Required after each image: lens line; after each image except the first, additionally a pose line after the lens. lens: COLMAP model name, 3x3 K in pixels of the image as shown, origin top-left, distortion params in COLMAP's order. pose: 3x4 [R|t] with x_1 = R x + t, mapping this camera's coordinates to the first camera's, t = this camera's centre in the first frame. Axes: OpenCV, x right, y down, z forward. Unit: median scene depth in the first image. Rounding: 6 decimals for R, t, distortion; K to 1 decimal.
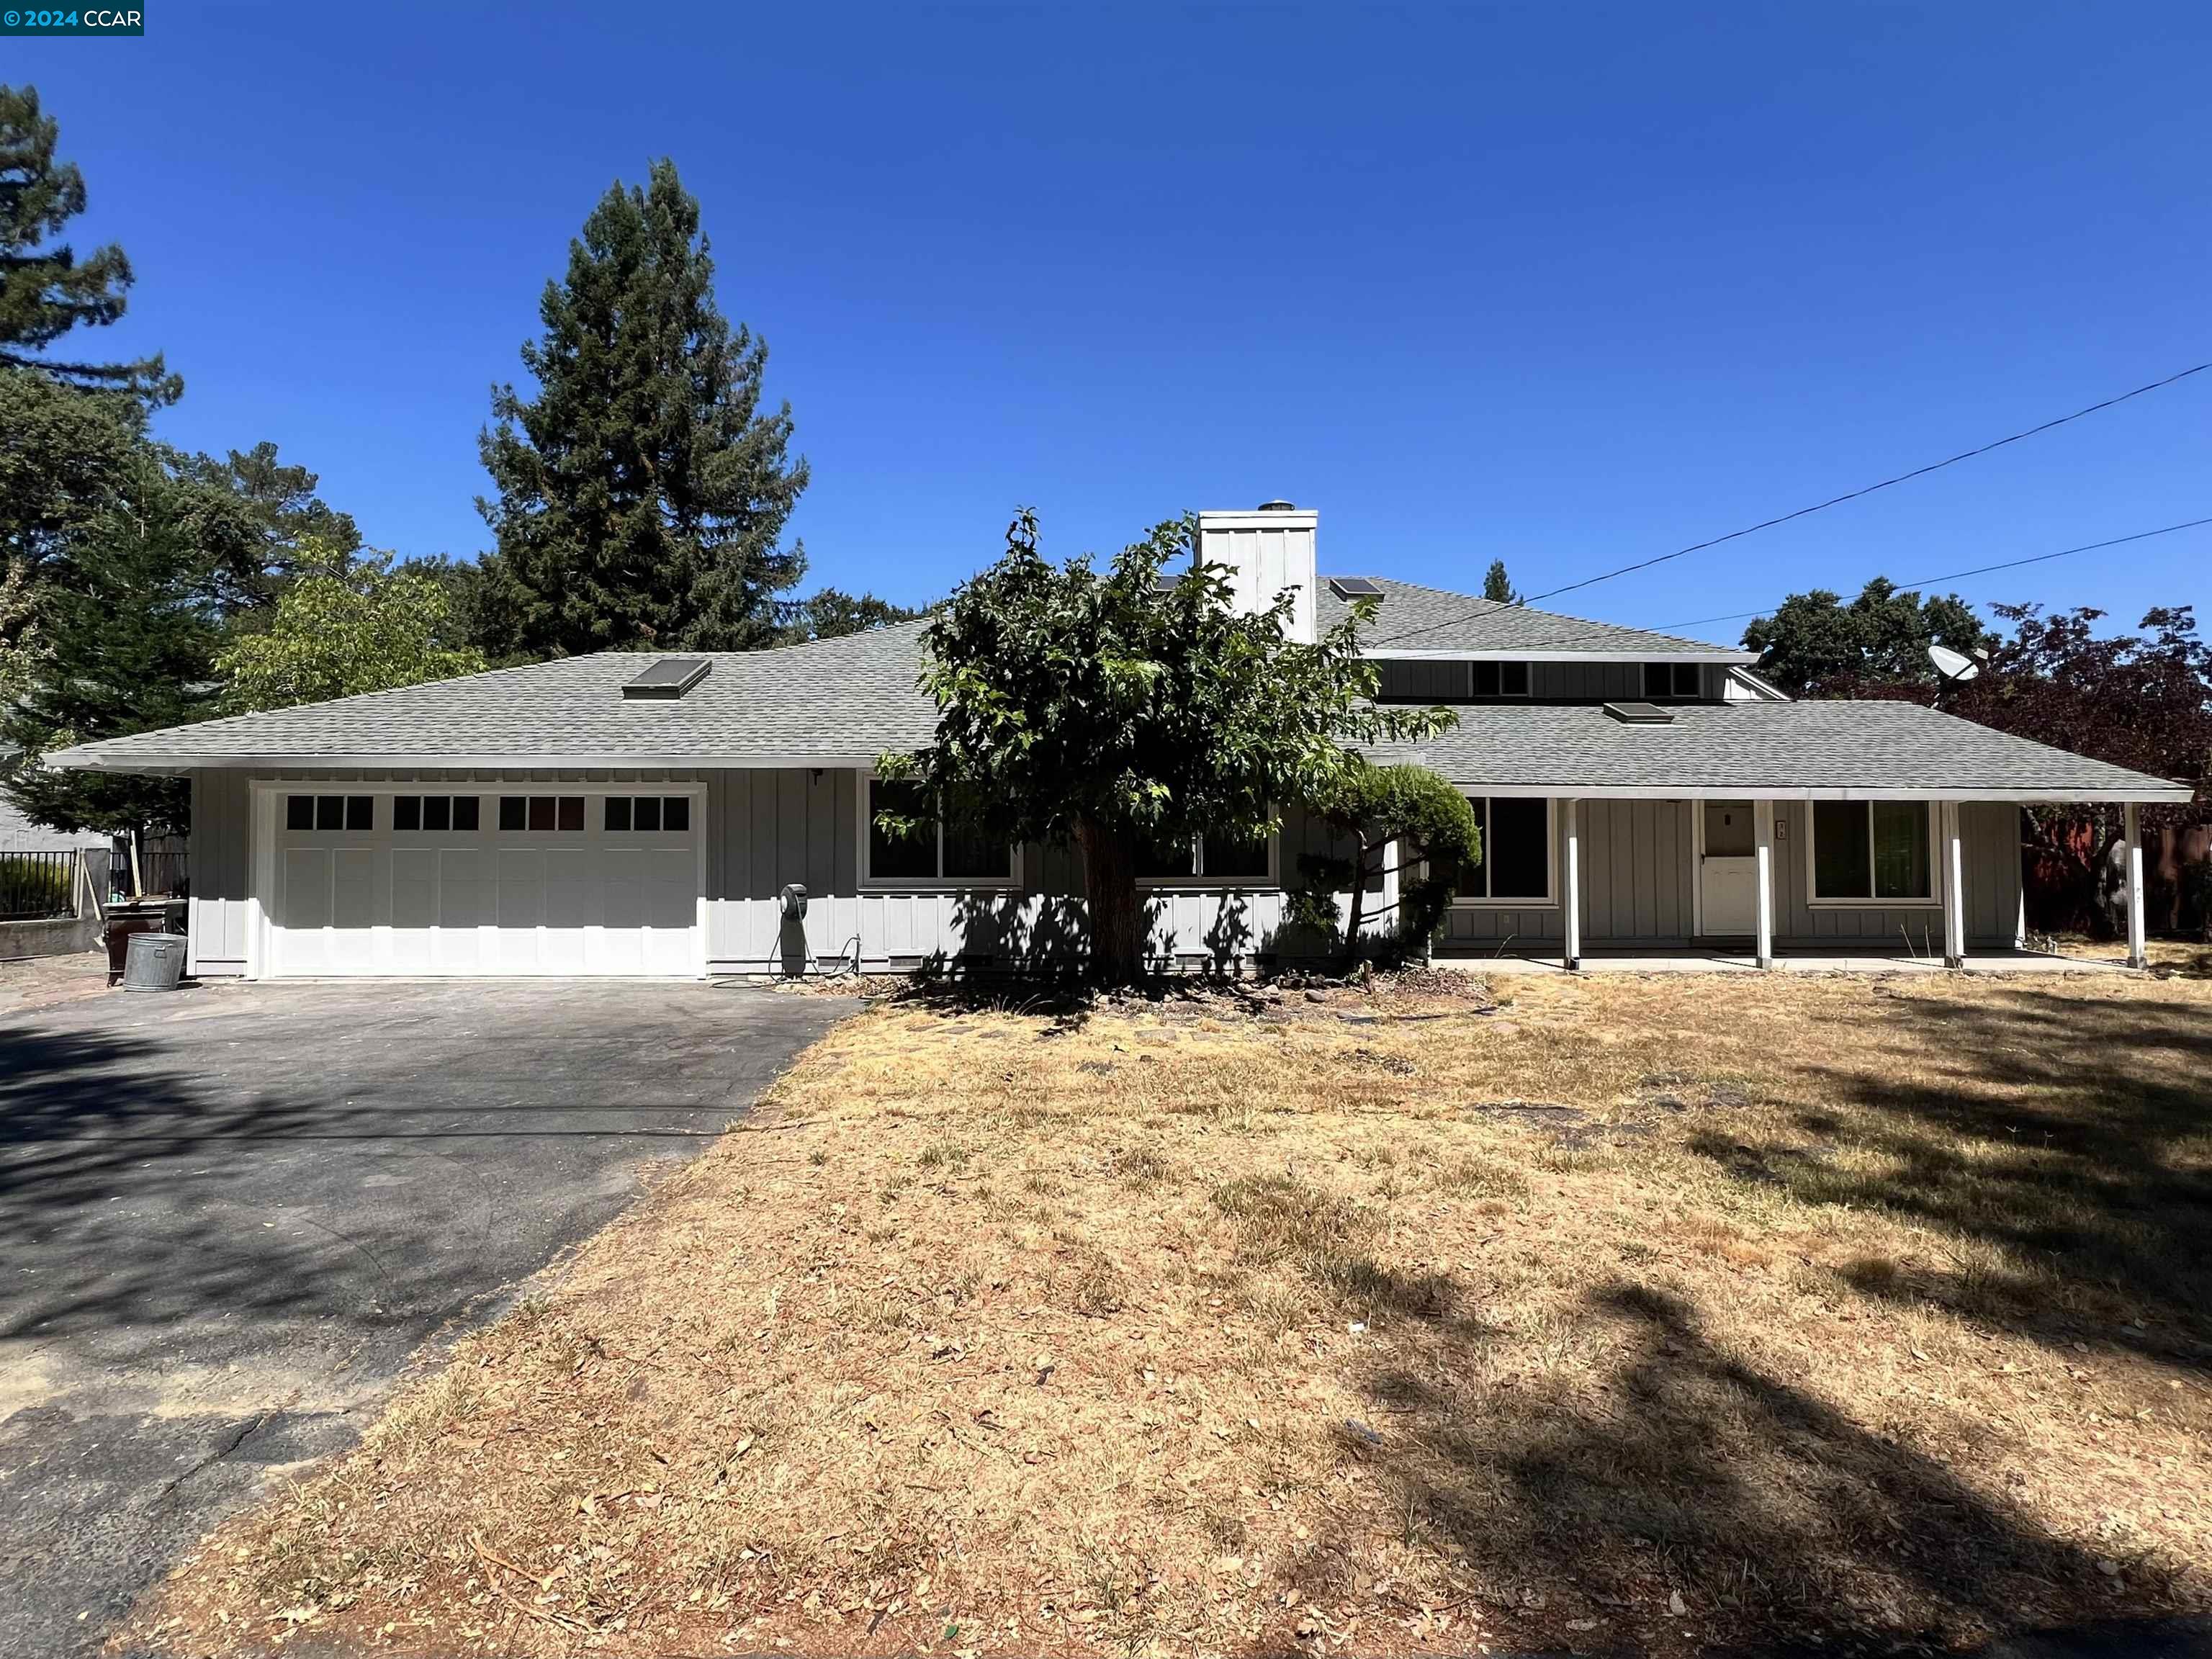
lens RADIAL K [[1051.1, 0, 1108.2], [0, 1051.1, 828.4], [0, 0, 1]] dist [0.002409, -0.000514]
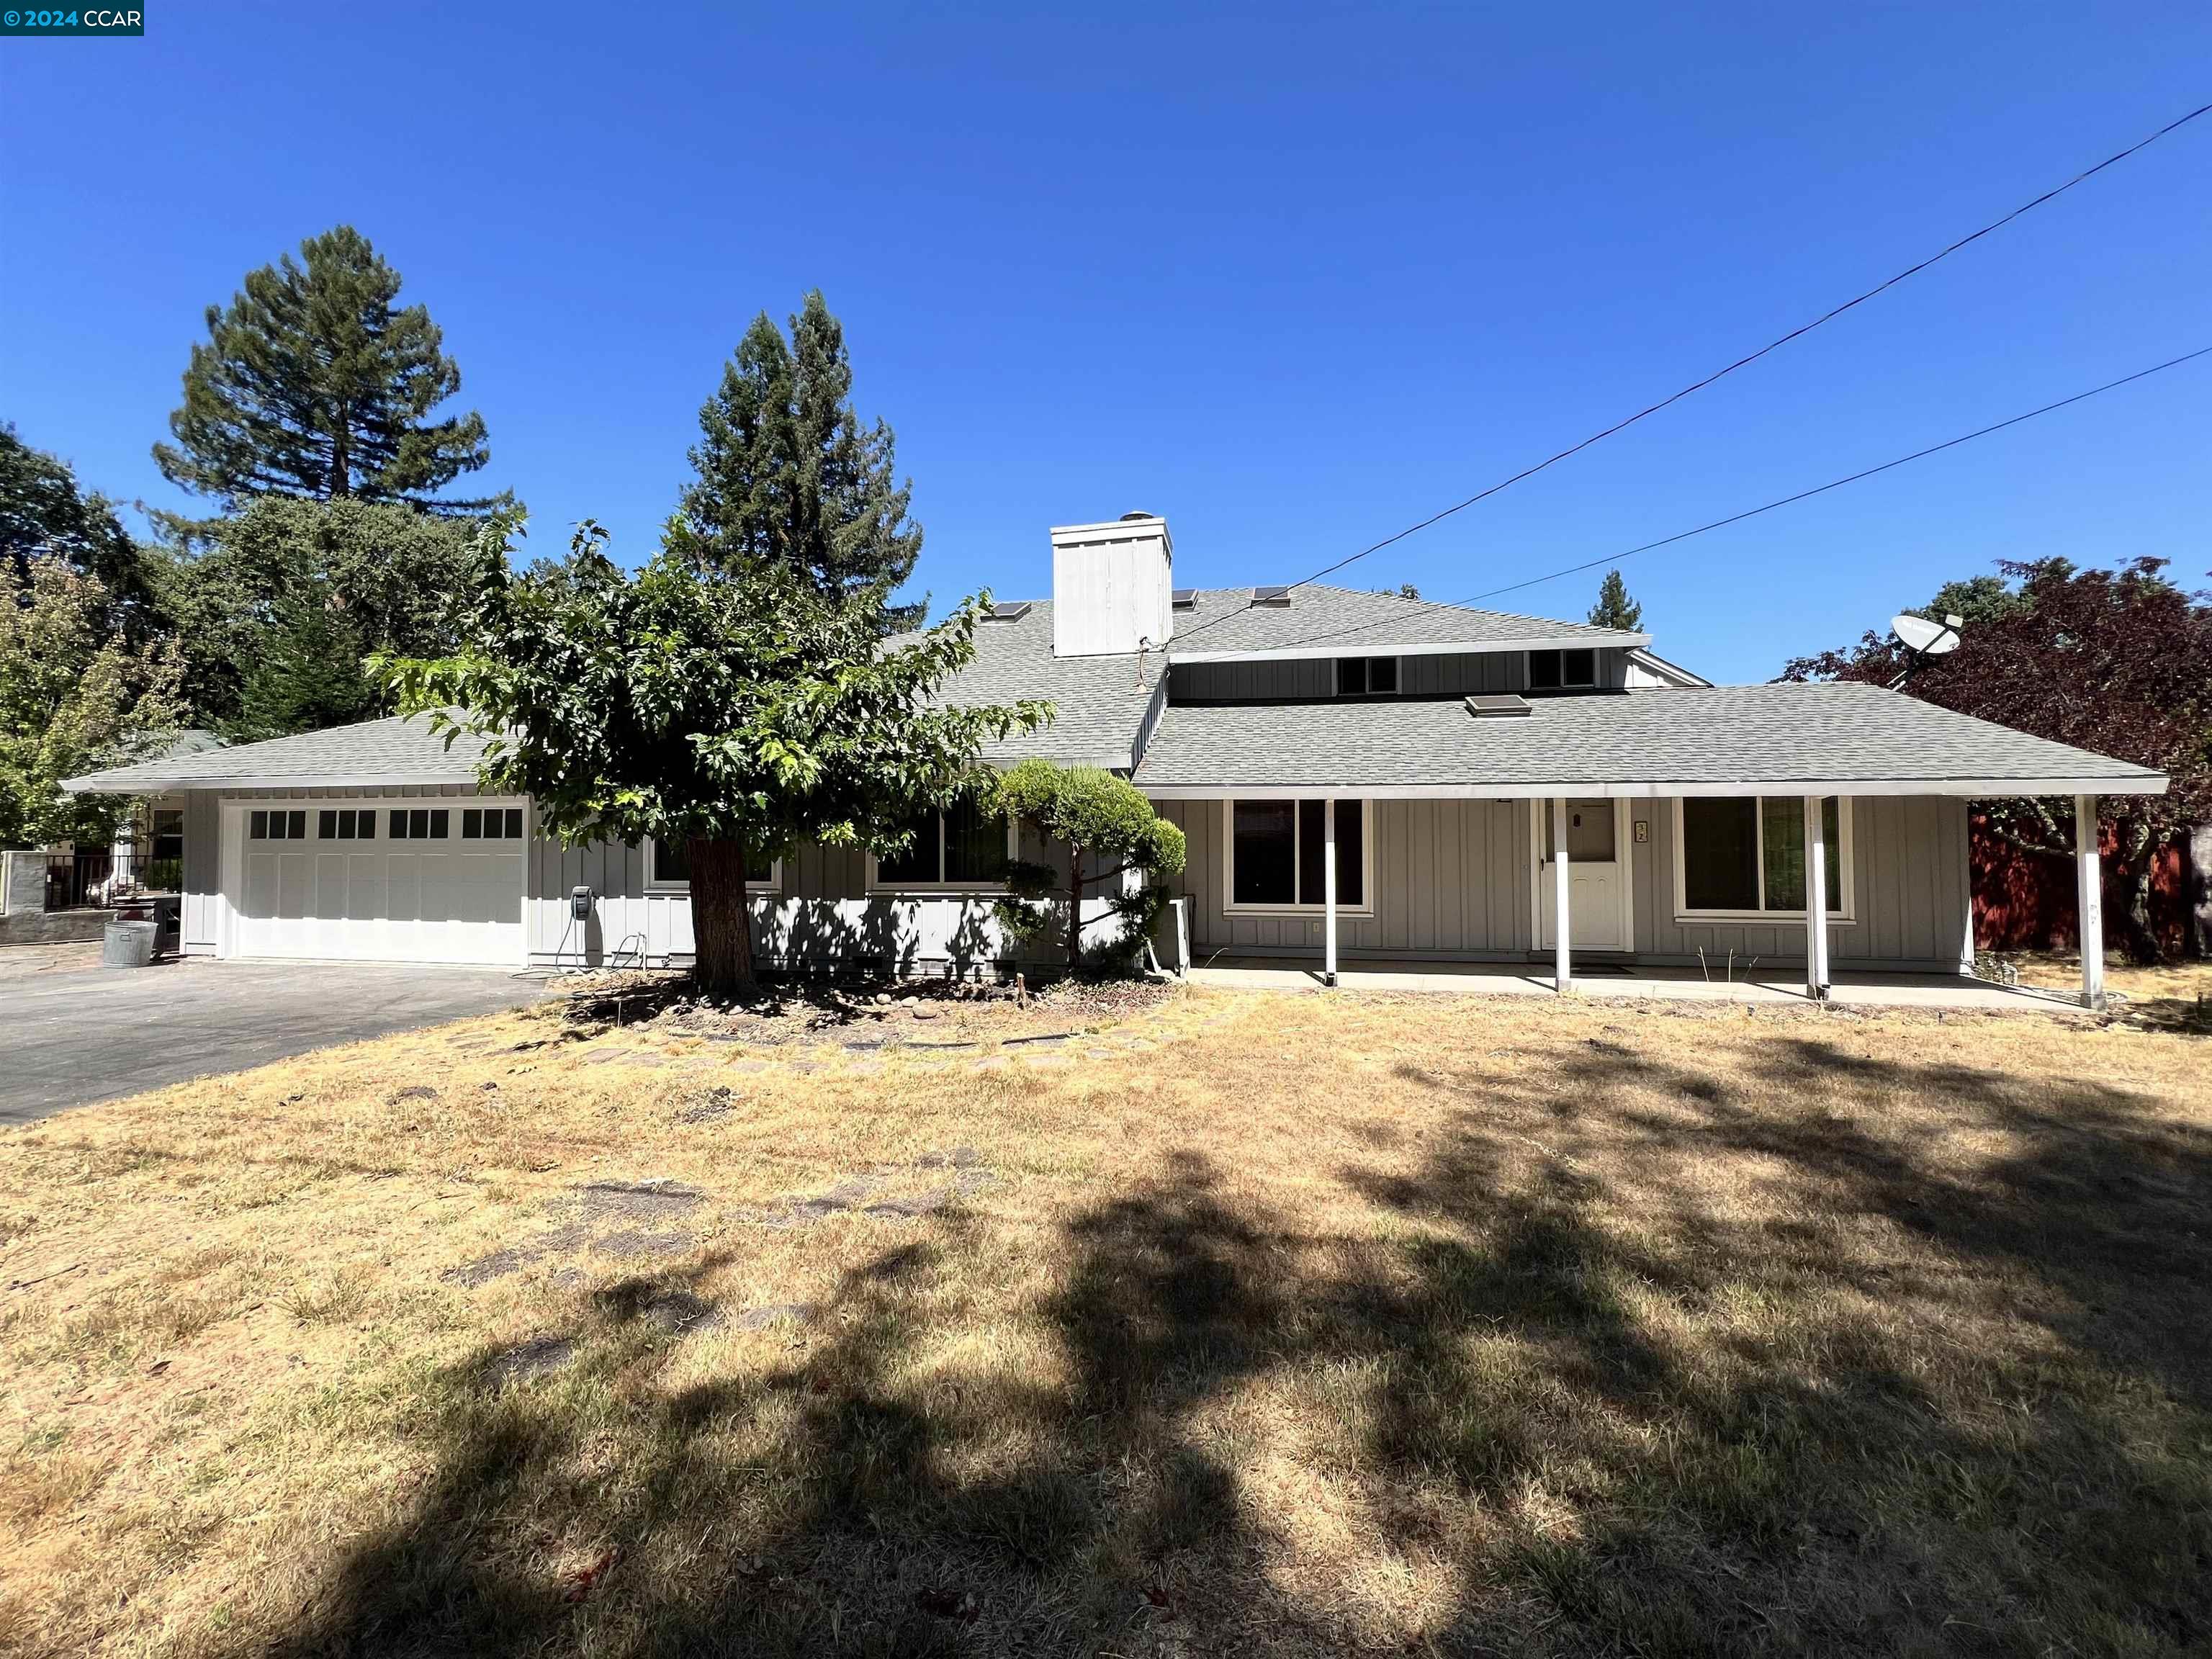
lens RADIAL K [[881.4, 0, 1103.5], [0, 881.4, 829.0], [0, 0, 1]] dist [0.000811, 0.000597]
pose [[0.974313, -0.005727, -0.225125, 0.404844], [0.005819, 0.999983, -0.000254, -0.003660], [0.225123, -0.001062, 0.974330, 0.196485]]
